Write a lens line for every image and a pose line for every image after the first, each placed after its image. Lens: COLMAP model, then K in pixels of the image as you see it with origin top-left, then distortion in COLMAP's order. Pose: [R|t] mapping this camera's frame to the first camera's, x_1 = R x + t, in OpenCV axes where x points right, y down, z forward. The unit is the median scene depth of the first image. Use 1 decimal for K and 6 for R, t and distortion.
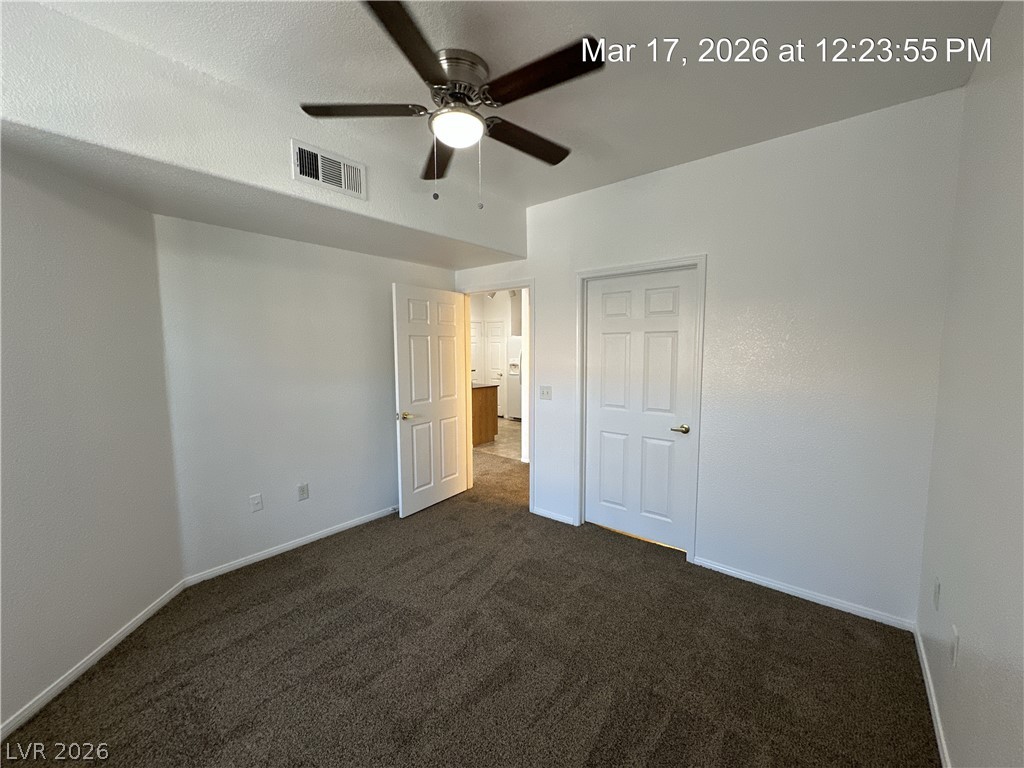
lens RADIAL K [[407.4, 0, 514.1], [0, 407.4, 383.8], [0, 0, 1]] dist [0.001871, 0.000152]
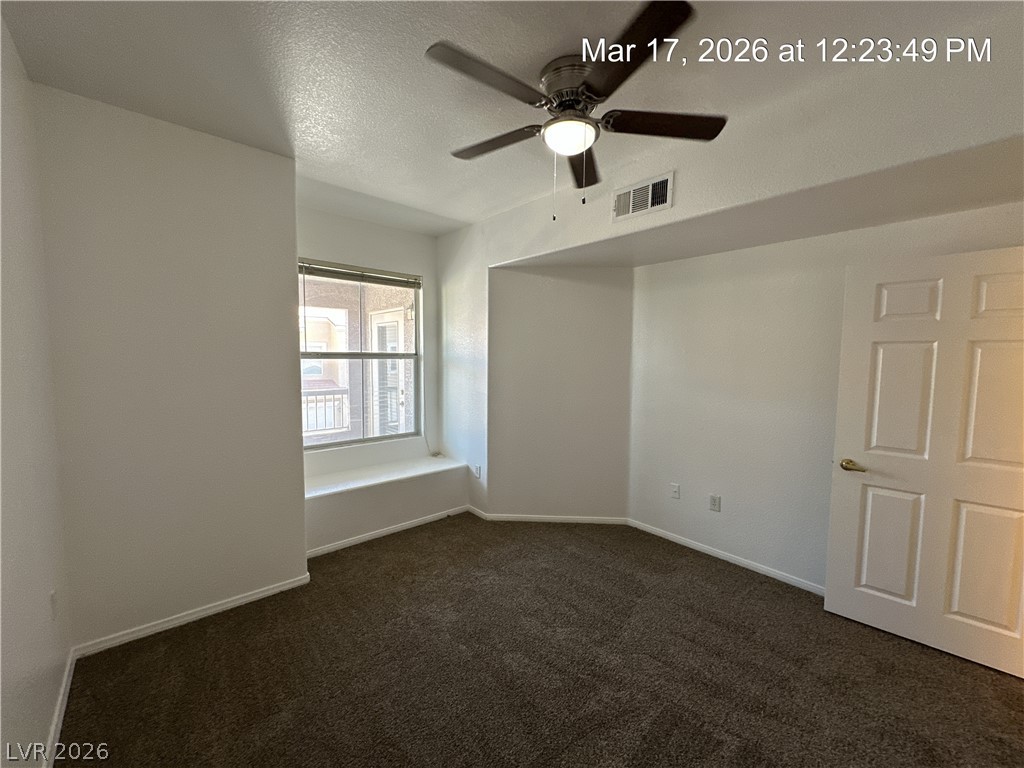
lens RADIAL K [[407.4, 0, 510.4], [0, 407.4, 384.5], [0, 0, 1]] dist [0.001871, 0.000152]
pose [[-0.155613, 0.075406, -0.984936, 0.516832], [-0.096497, 0.991153, 0.091127, -0.064212], [0.983094, 0.109224, -0.146959, 0.618977]]
